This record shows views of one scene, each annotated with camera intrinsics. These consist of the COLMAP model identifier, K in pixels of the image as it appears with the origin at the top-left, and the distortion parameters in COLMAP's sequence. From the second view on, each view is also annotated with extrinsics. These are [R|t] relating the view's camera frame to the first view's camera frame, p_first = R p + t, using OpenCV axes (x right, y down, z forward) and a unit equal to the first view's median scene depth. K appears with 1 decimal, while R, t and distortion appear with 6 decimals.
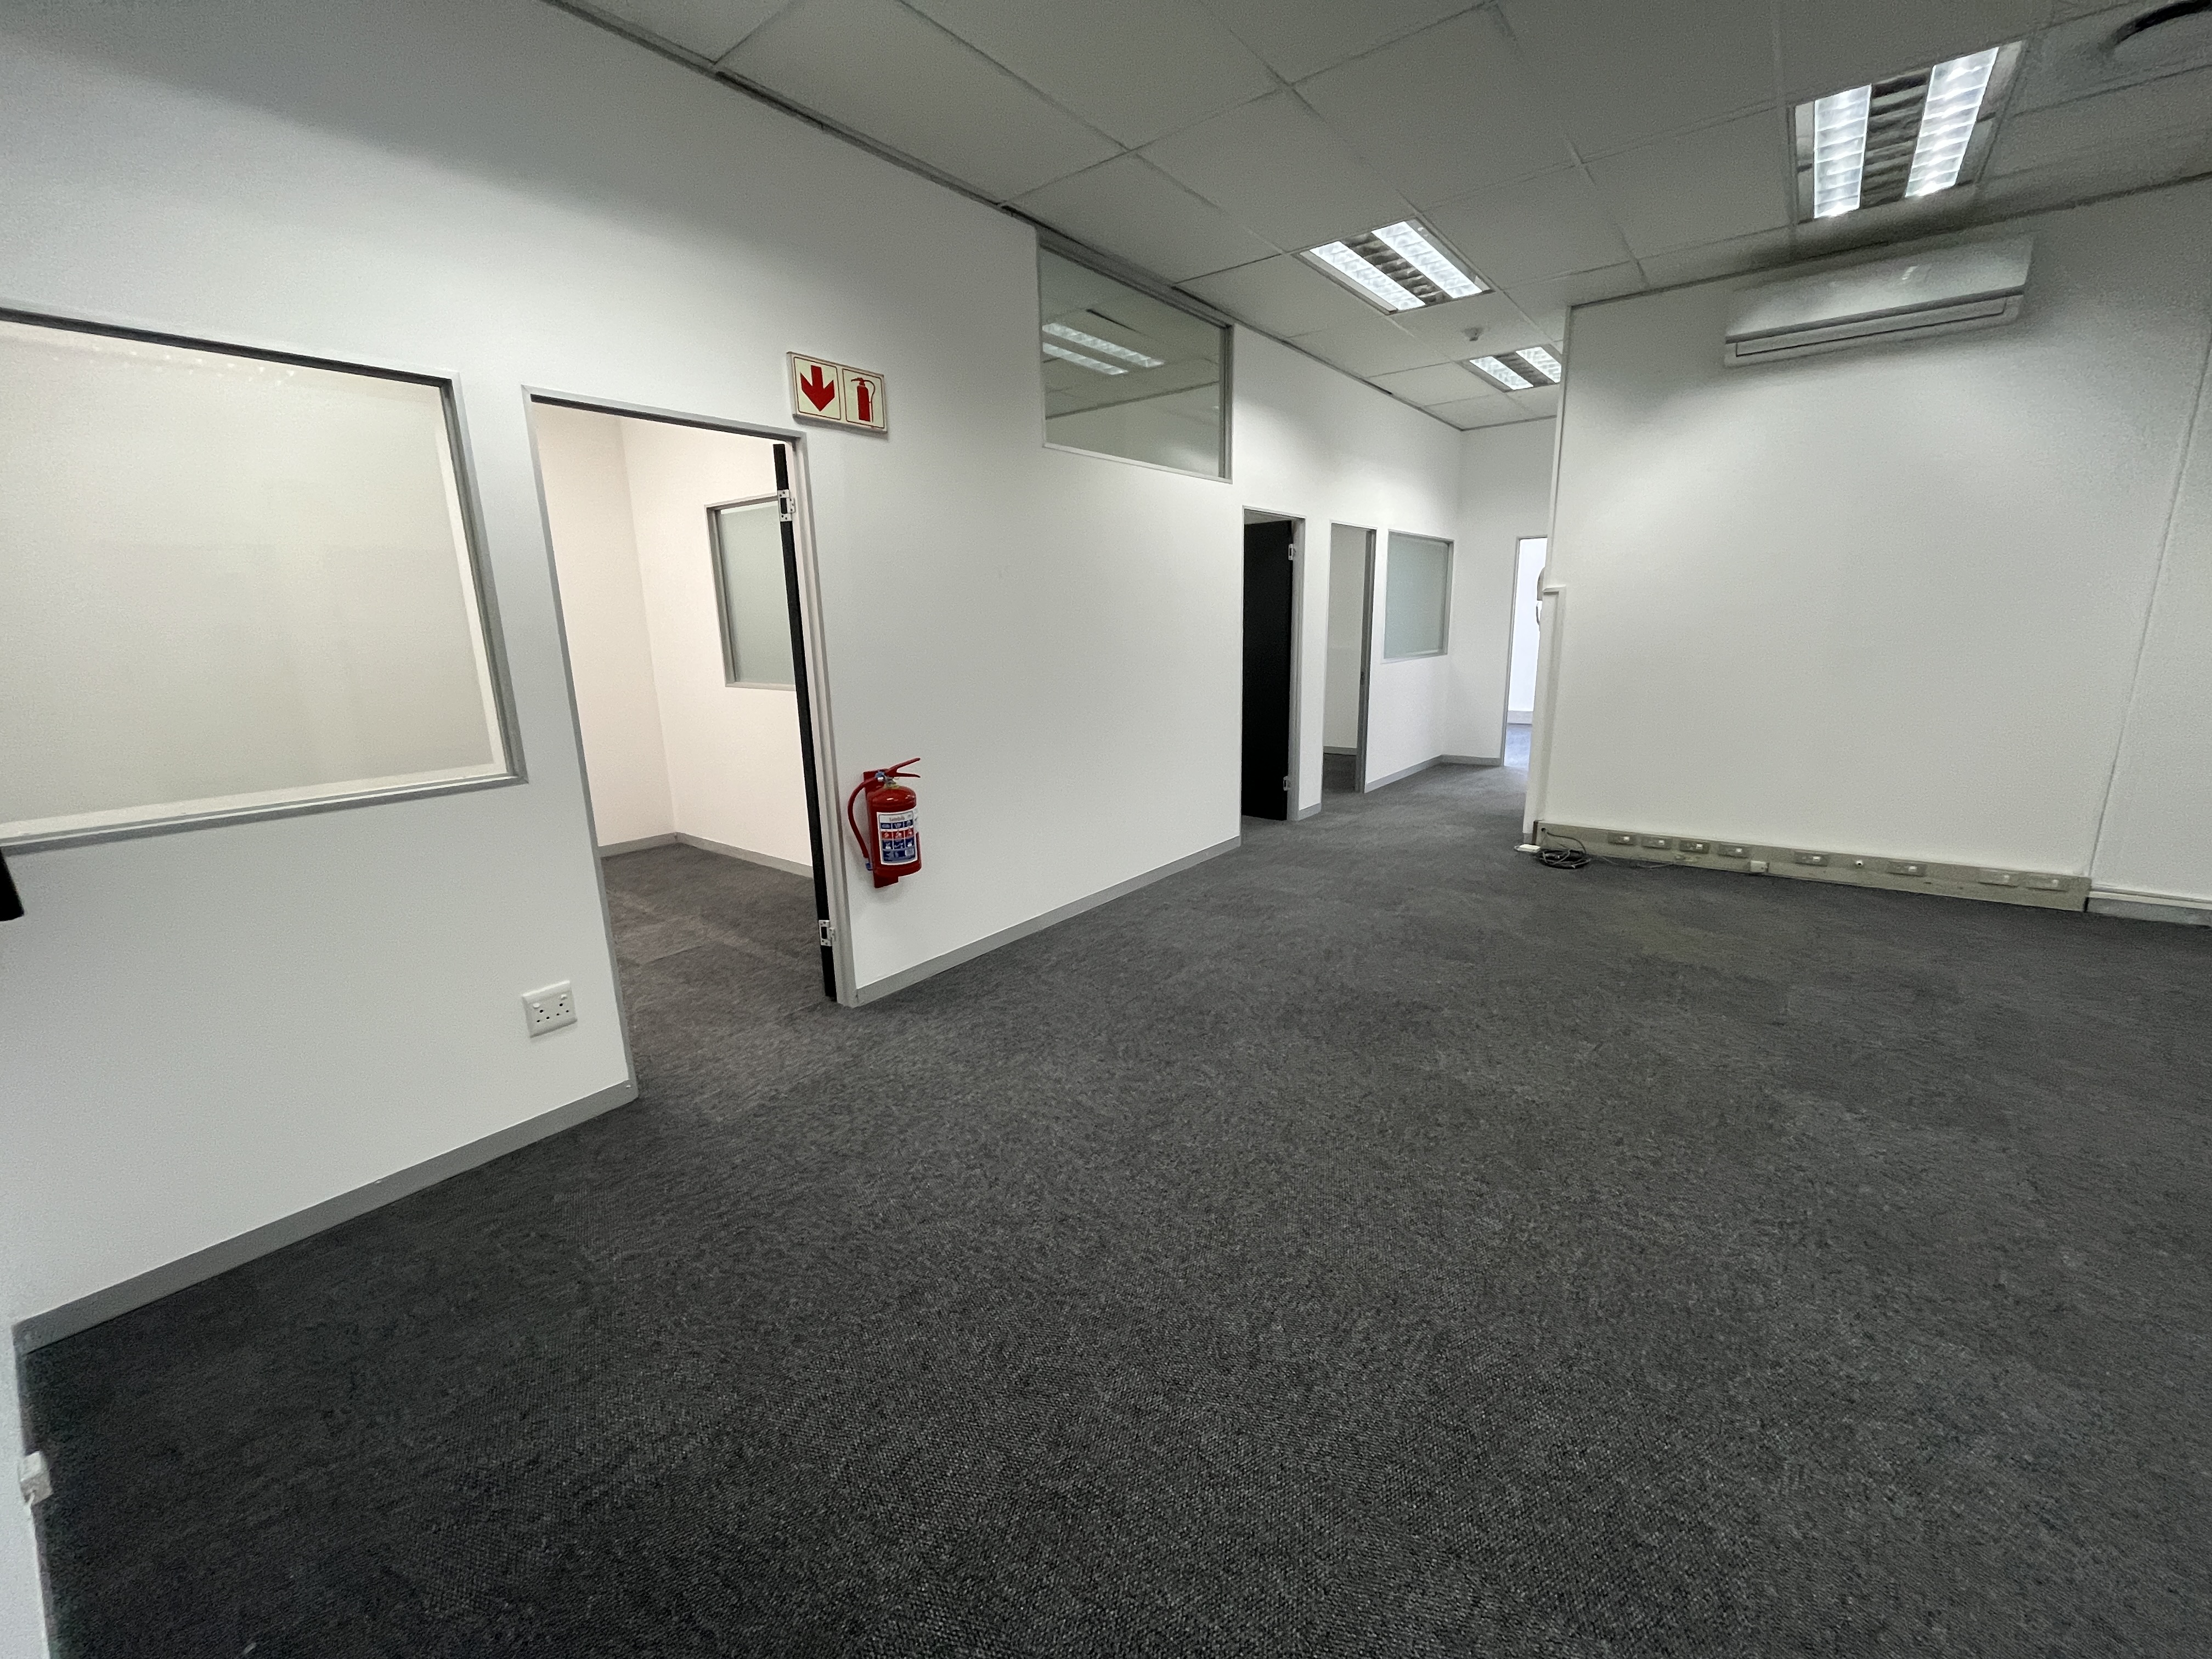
lens RADIAL K [[897.7, 0, 1109.3], [0, 897.7, 823.8], [0, 0, 1]] dist [-0.003574, 0.001593]
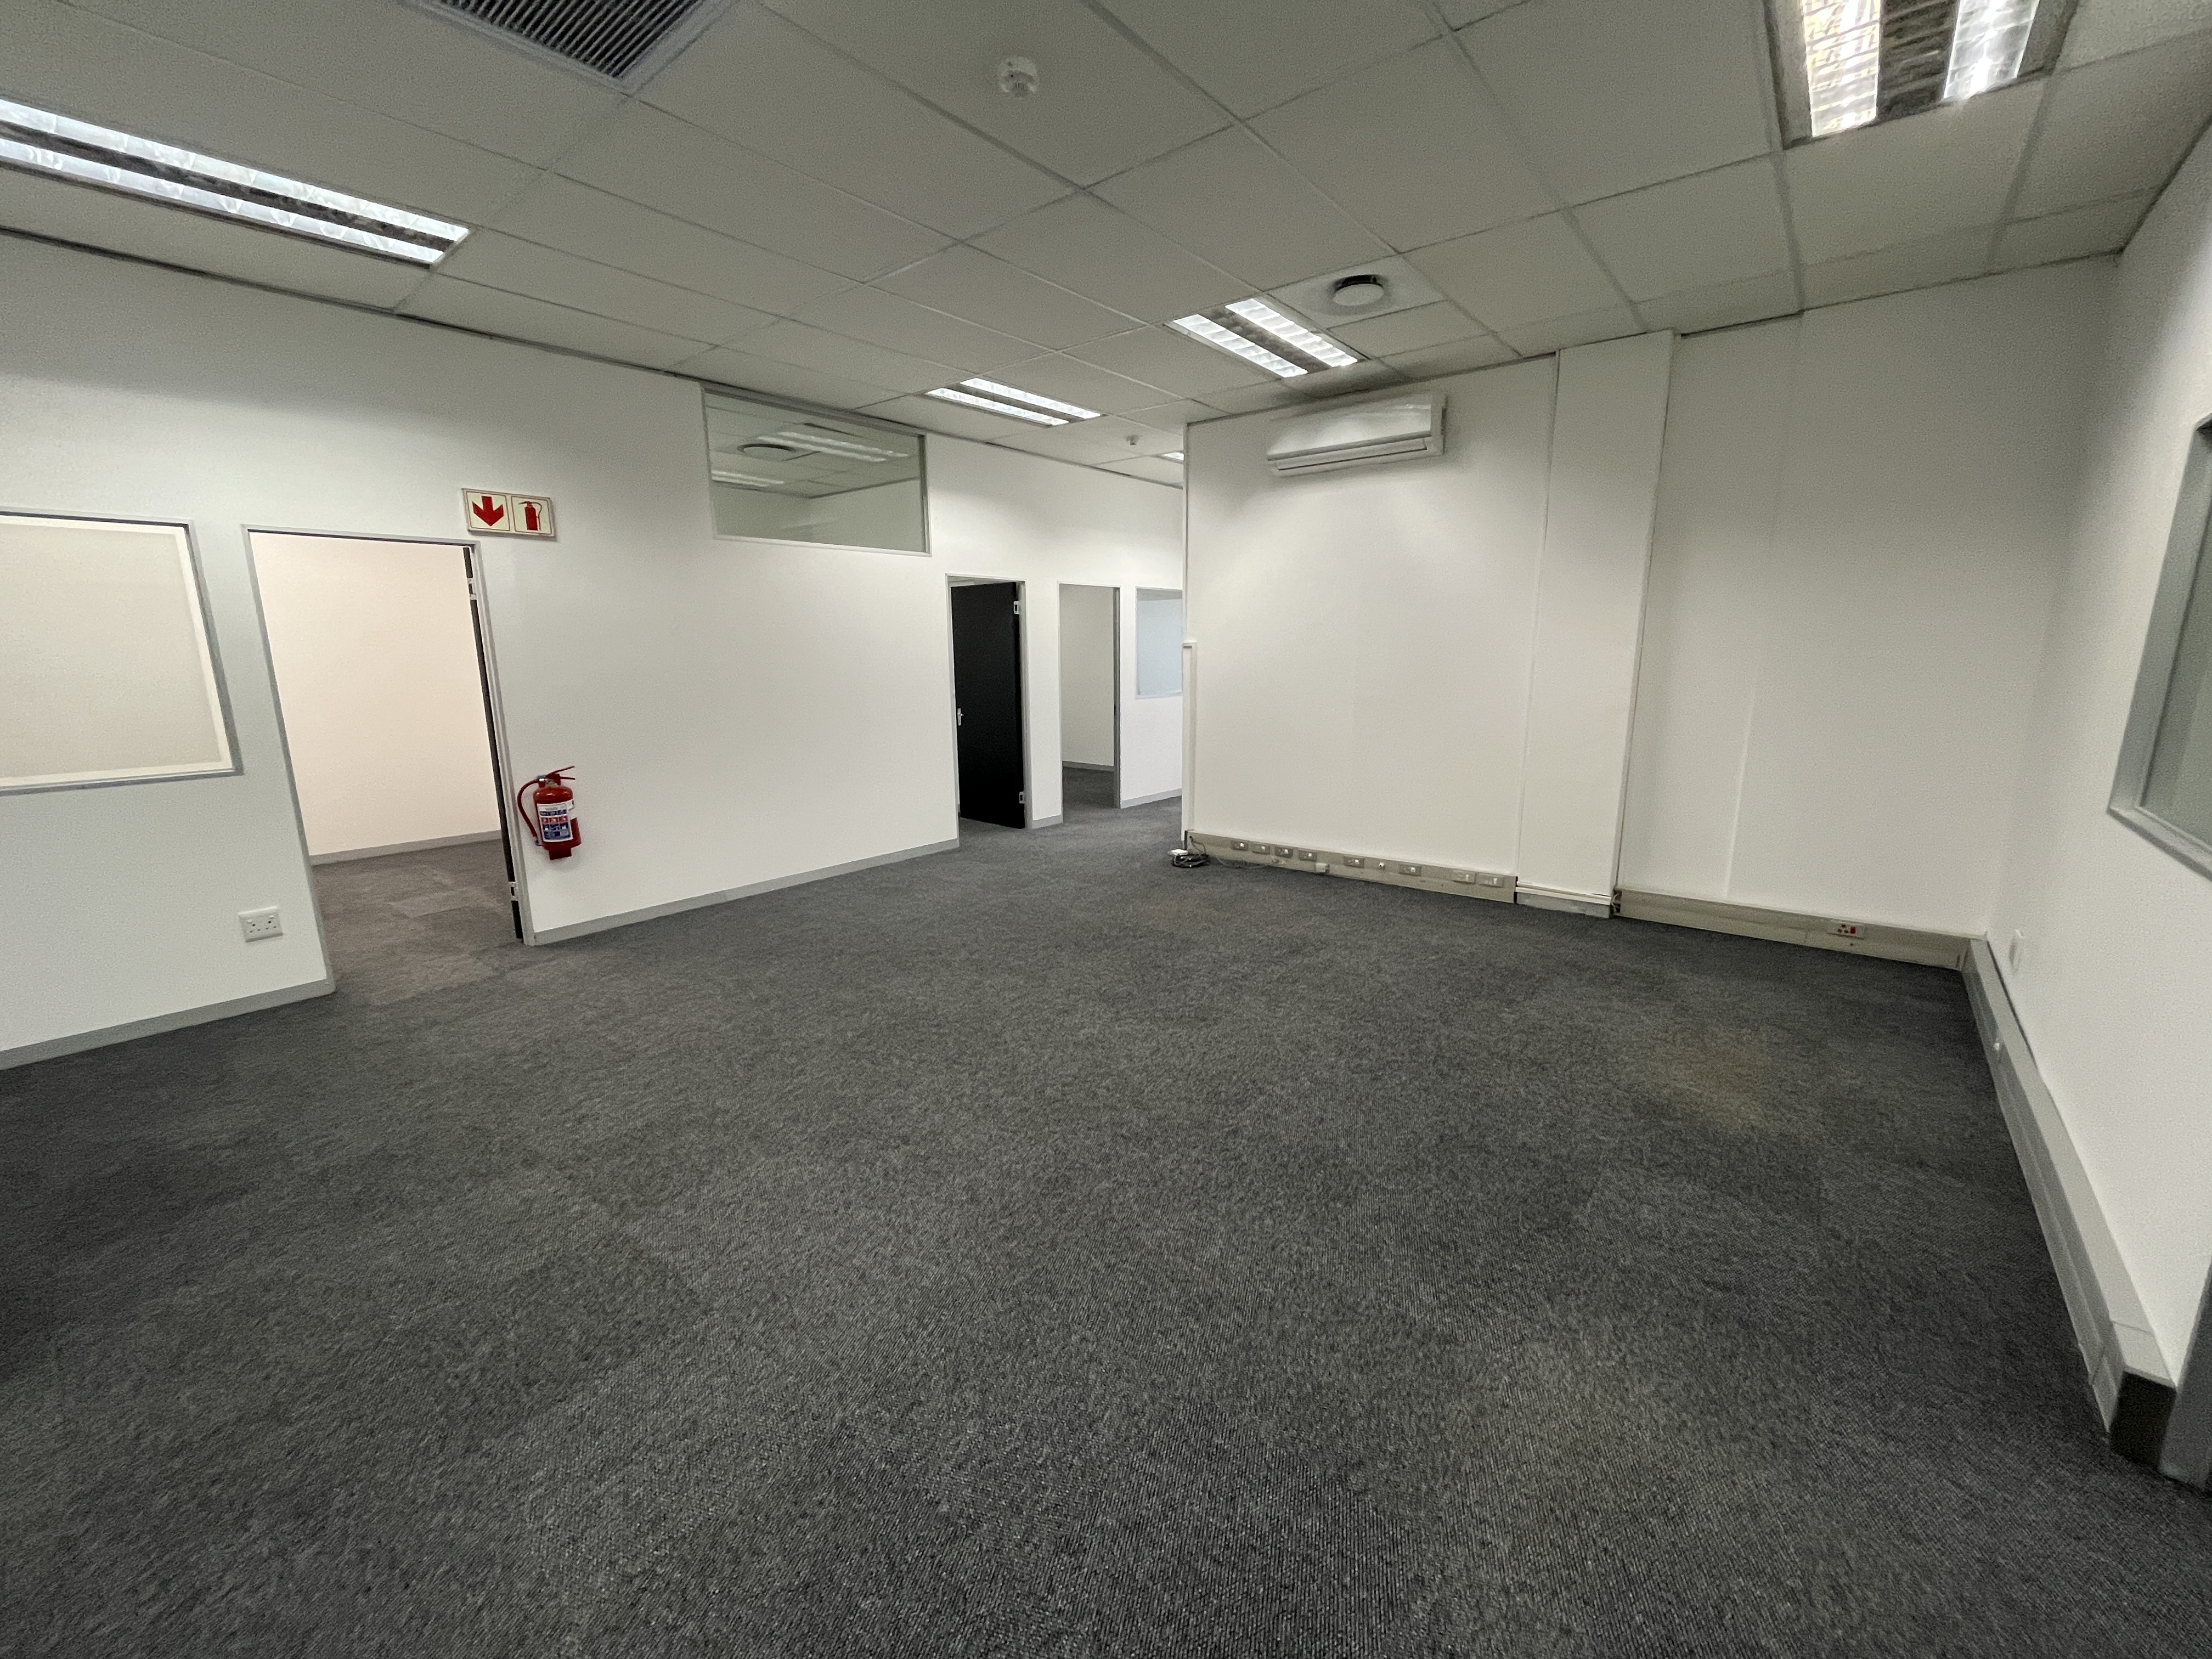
lens RADIAL K [[897.7, 0, 1112.9], [0, 897.7, 825.9], [0, 0, 1]] dist [-0.003574, 0.001593]
pose [[0.999523, 0.019790, -0.023701, 0.536371], [-0.020374, 0.999489, -0.024648, 0.030376], [0.023201, 0.025119, 0.999415, -0.306902]]
